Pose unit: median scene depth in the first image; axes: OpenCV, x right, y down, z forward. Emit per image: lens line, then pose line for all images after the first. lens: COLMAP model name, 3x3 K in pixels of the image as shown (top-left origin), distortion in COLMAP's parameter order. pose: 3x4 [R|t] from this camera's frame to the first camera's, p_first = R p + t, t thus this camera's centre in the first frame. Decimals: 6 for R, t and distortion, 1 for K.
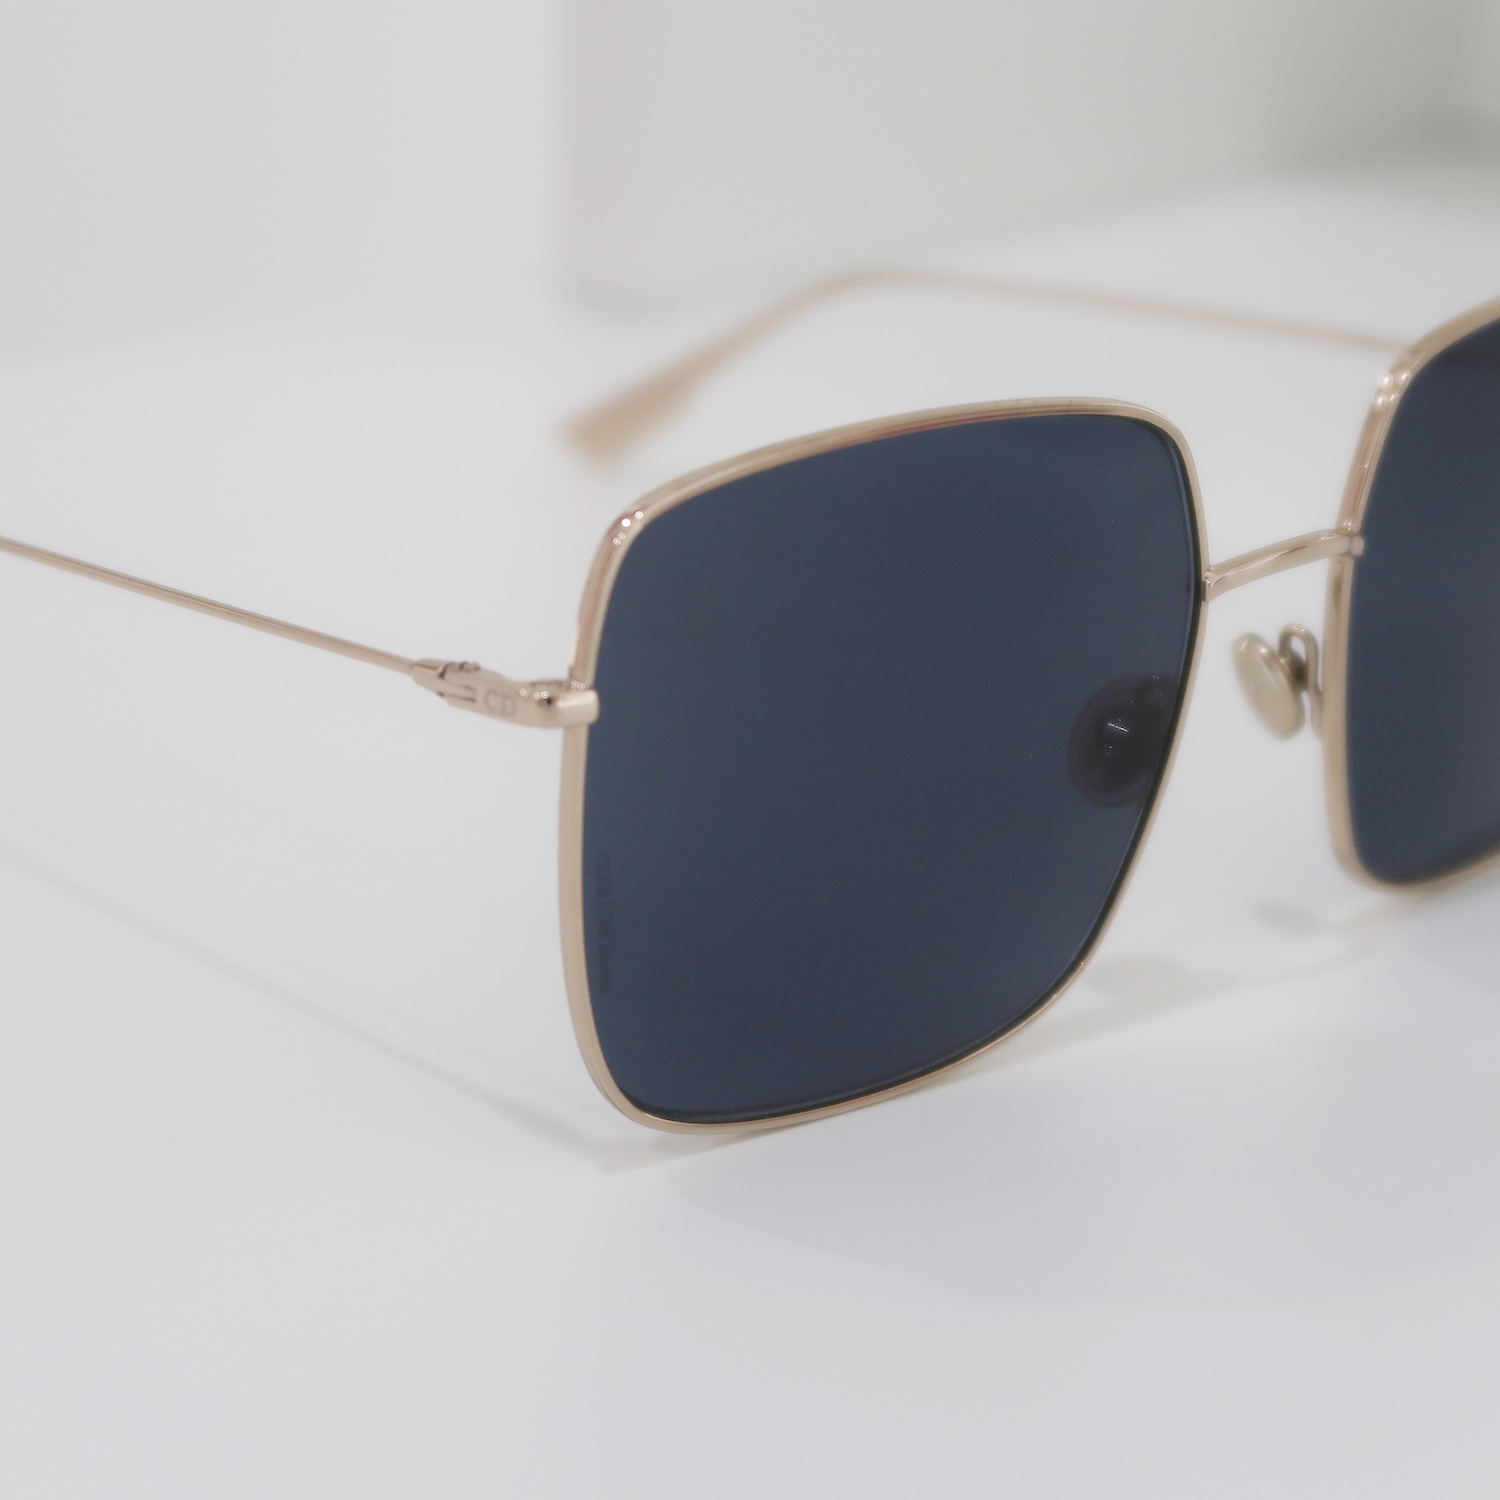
lens RADIAL K [[3801.0, 0, 747.7], [0, 3801.0, 753.9], [0, 0, 1]] dist [-0.120256, 0.000000]
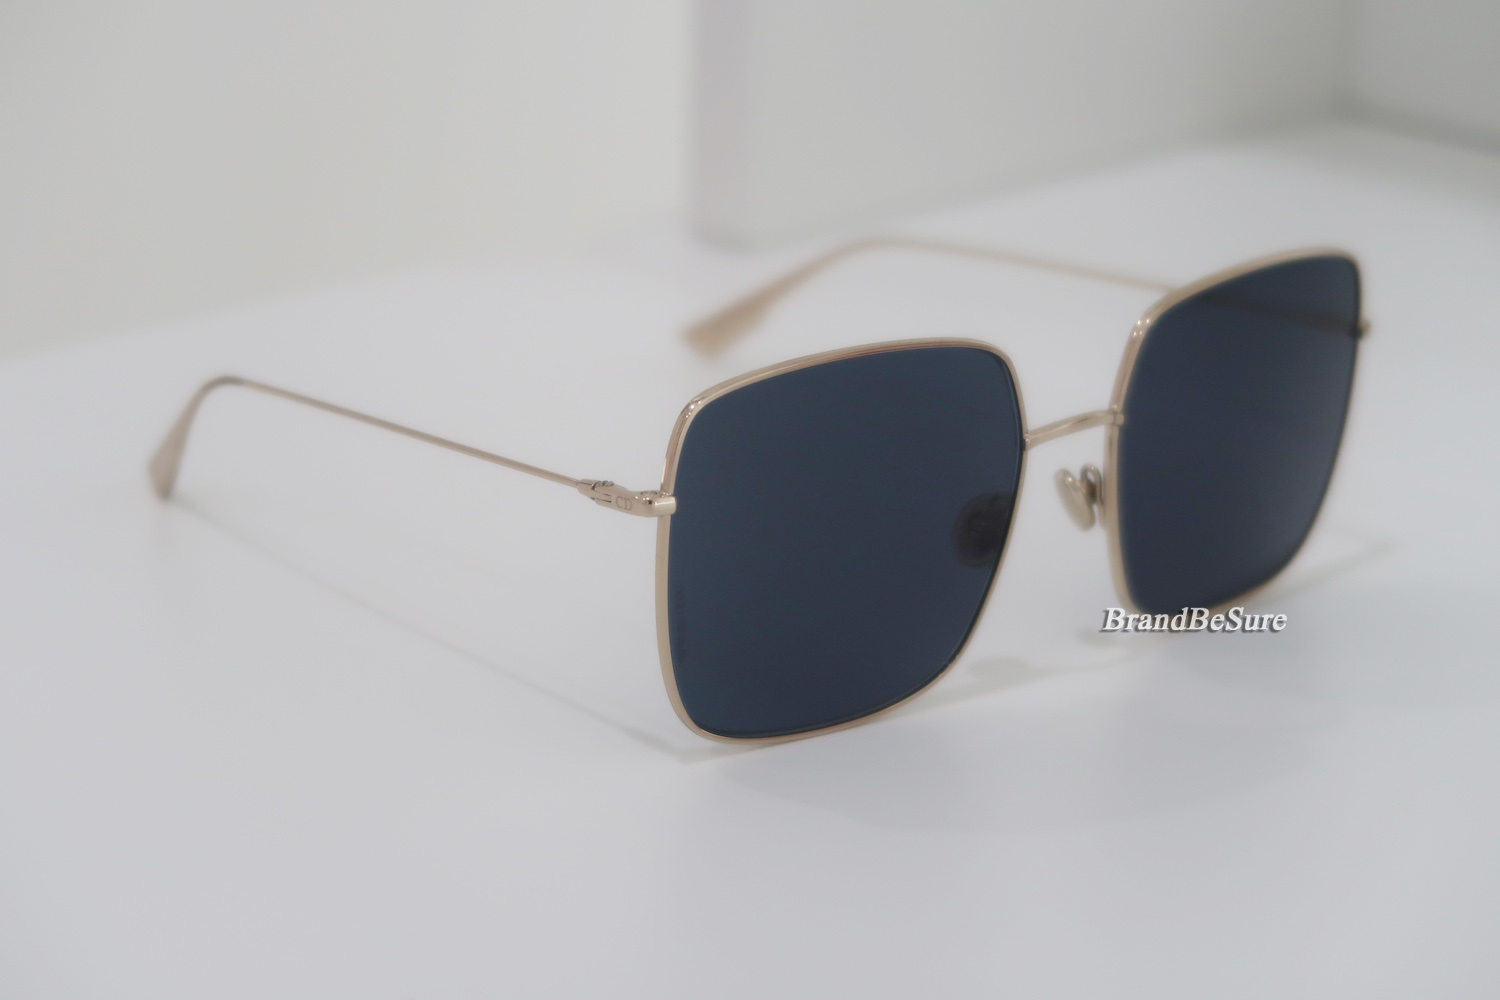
lens RADIAL K [[3255.9, 0, 745.7], [0, 3255.9, 505.1], [0, 0, 1]] dist [-0.344915, 0.000000]
pose [[0.999093, 0.007109, -0.041974, 0.056110], [-0.007956, 0.999767, -0.020065, 0.017485], [0.041822, 0.020381, 0.998917, -0.539706]]
